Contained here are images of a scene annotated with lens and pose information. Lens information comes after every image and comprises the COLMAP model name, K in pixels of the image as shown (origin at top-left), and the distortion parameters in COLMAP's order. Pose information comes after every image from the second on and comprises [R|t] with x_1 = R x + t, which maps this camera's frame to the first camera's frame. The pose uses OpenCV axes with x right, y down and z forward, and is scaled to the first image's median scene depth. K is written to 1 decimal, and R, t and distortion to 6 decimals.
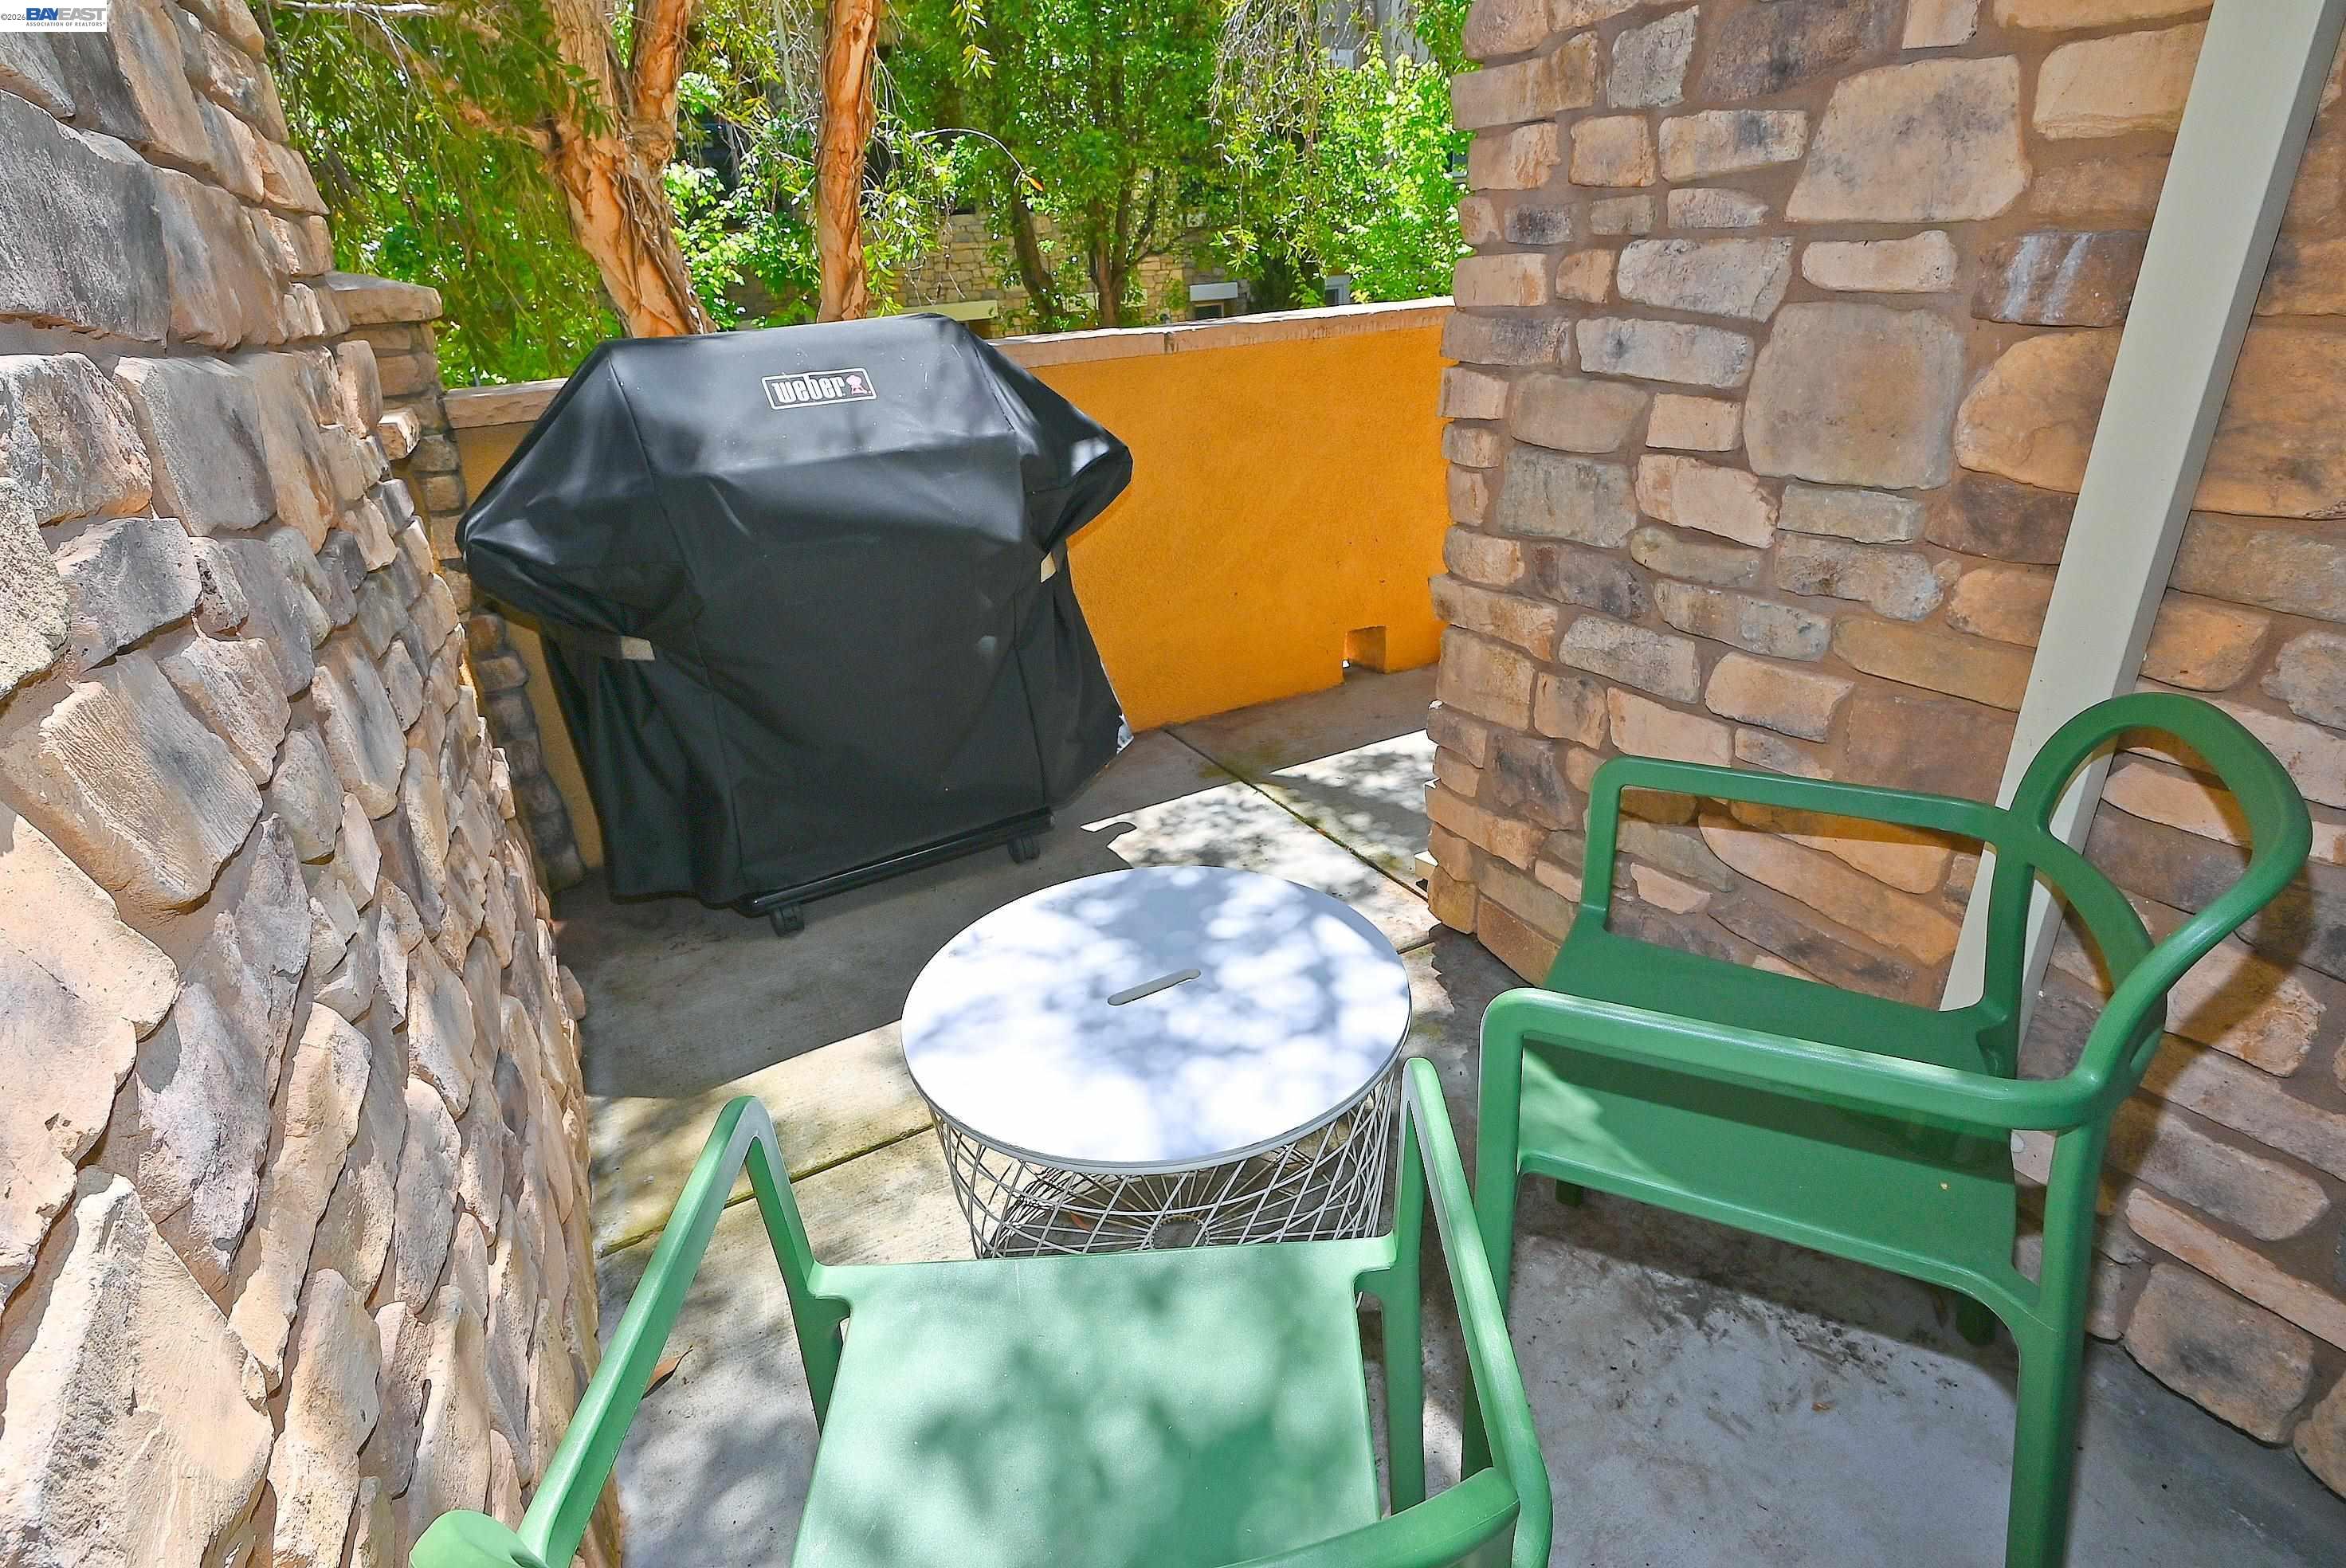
lens RADIAL K [[1176.2, 0, 1181.4], [0, 1176.2, 772.1], [0, 0, 1]] dist [-0.005385, 0.003680]
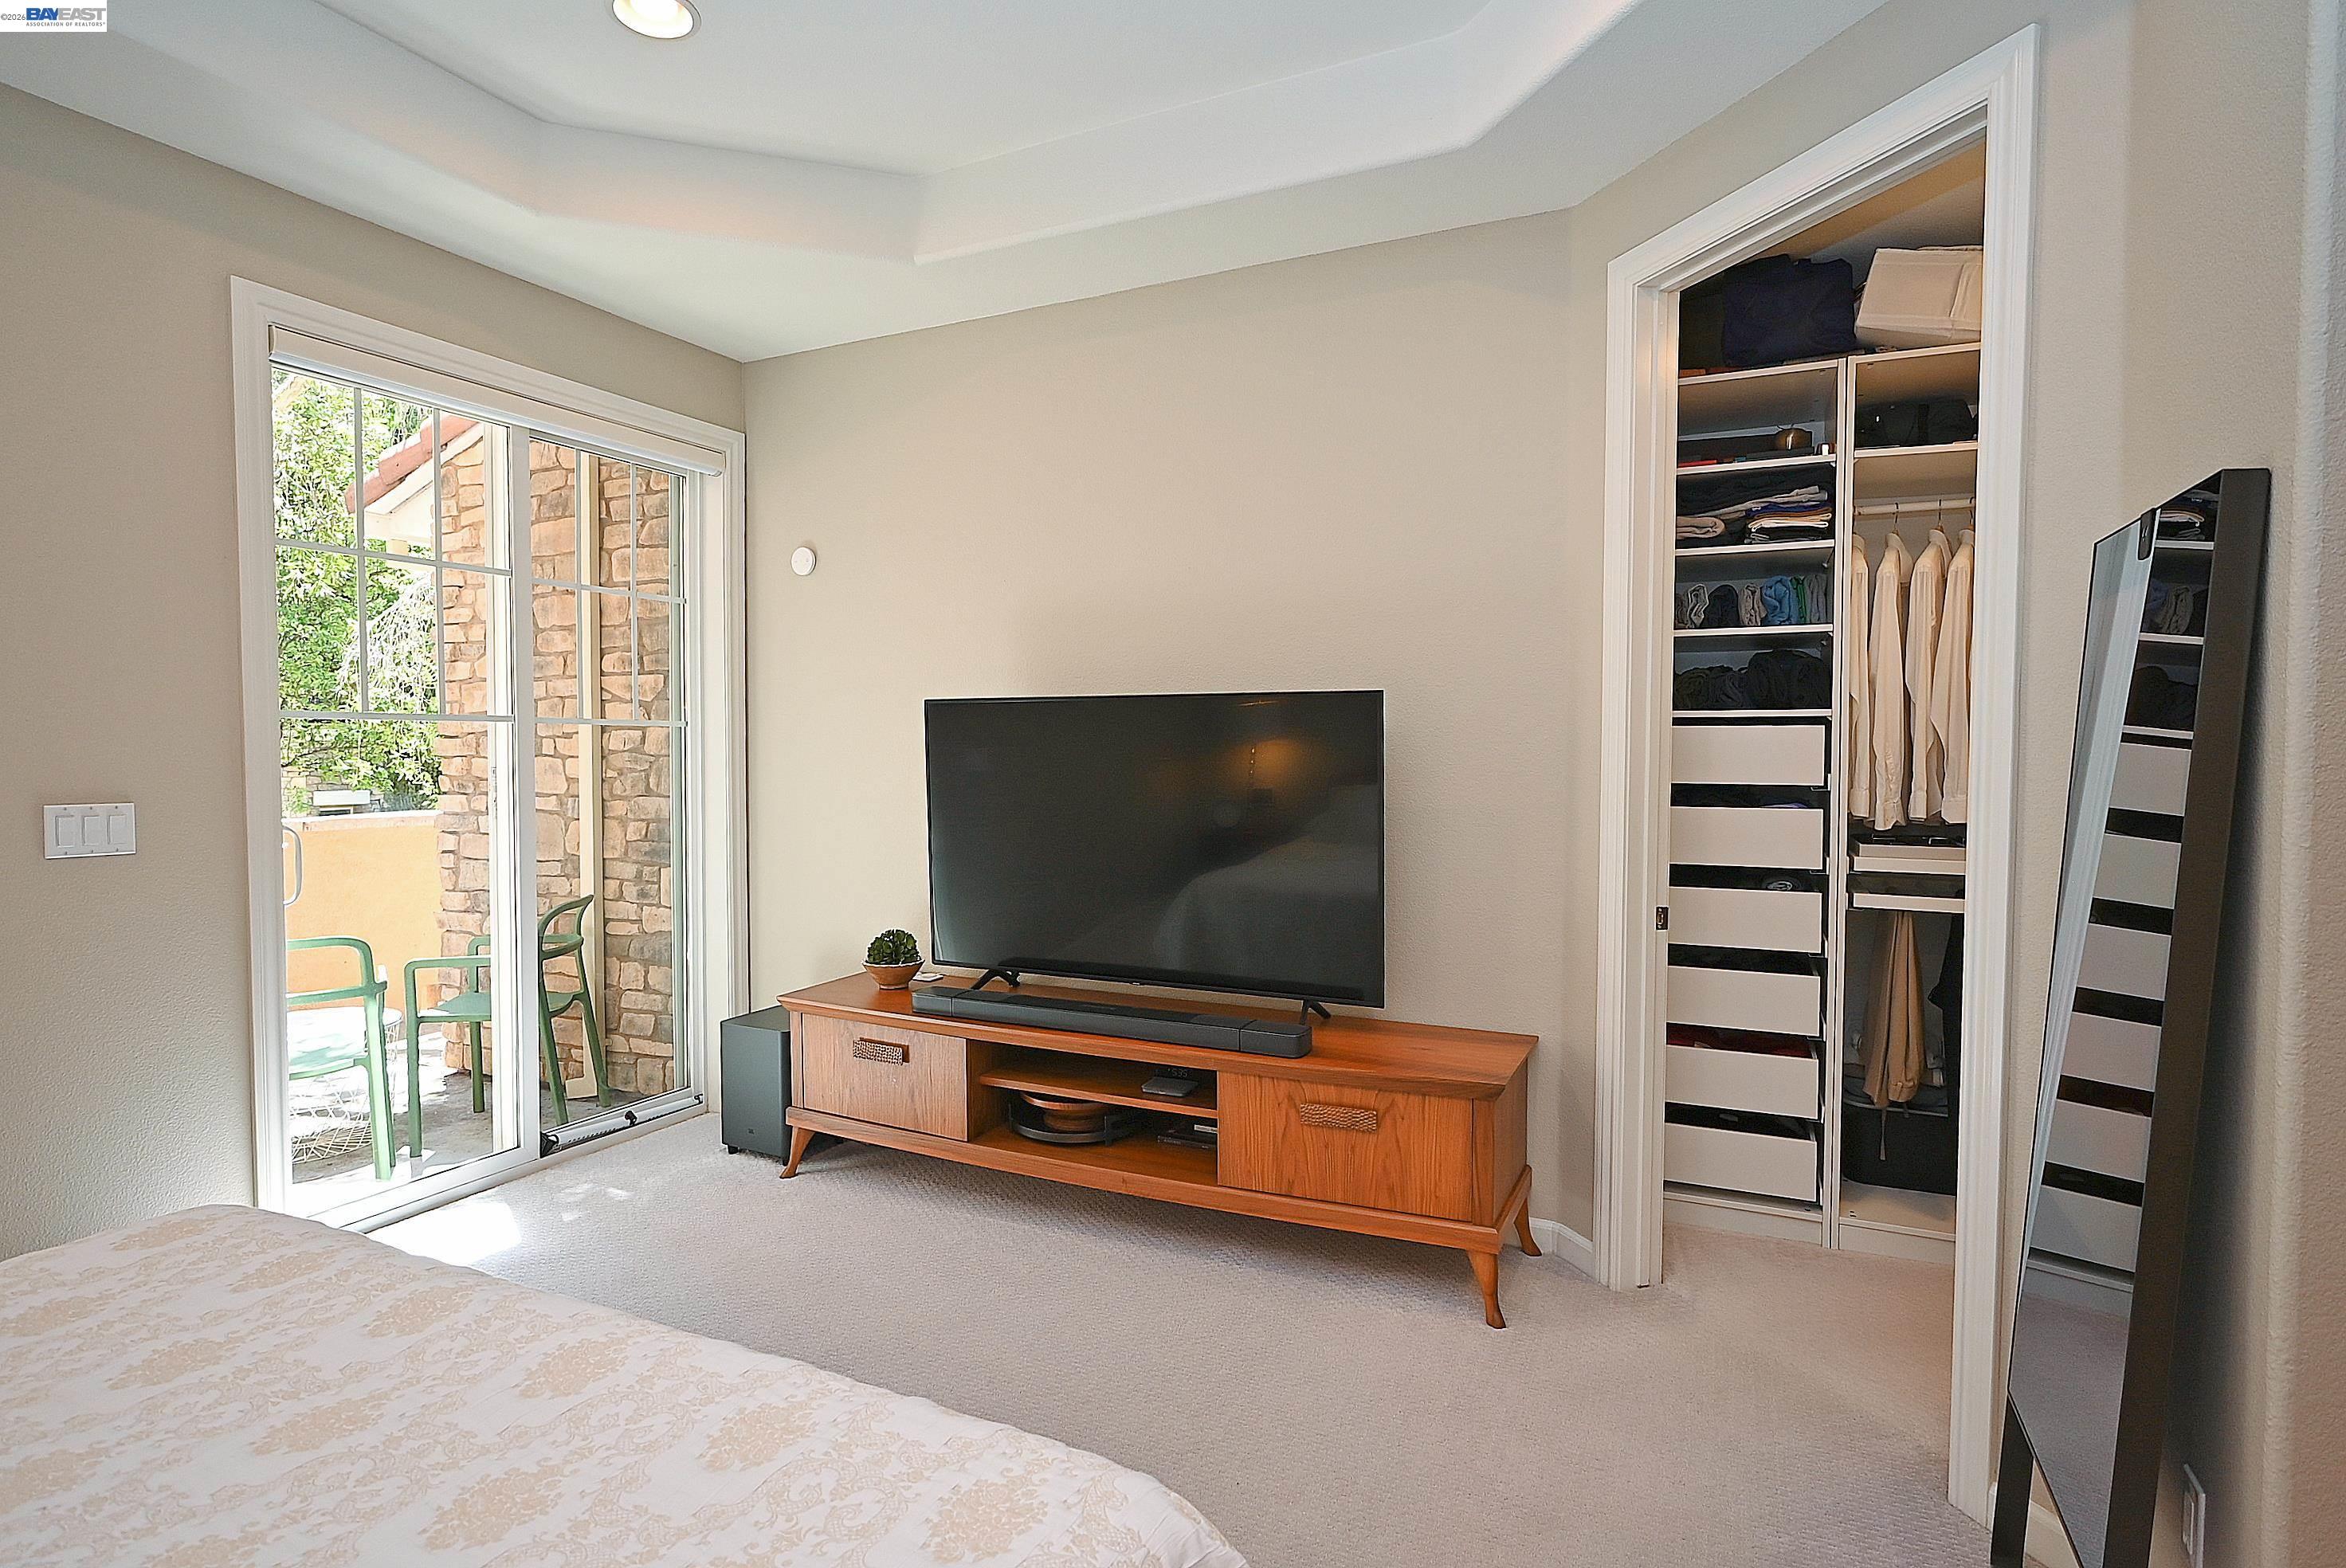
lens RADIAL K [[1176.2, 0, 1158.4], [0, 1176.2, 780.4], [0, 0, 1]] dist [-0.005385, 0.003680]
pose [[0.806822, 0.041266, 0.589352, -0.030566], [0.197860, 0.921077, -0.335363, 0.784216], [-0.556677, 0.387187, 0.734981, -1.966798]]
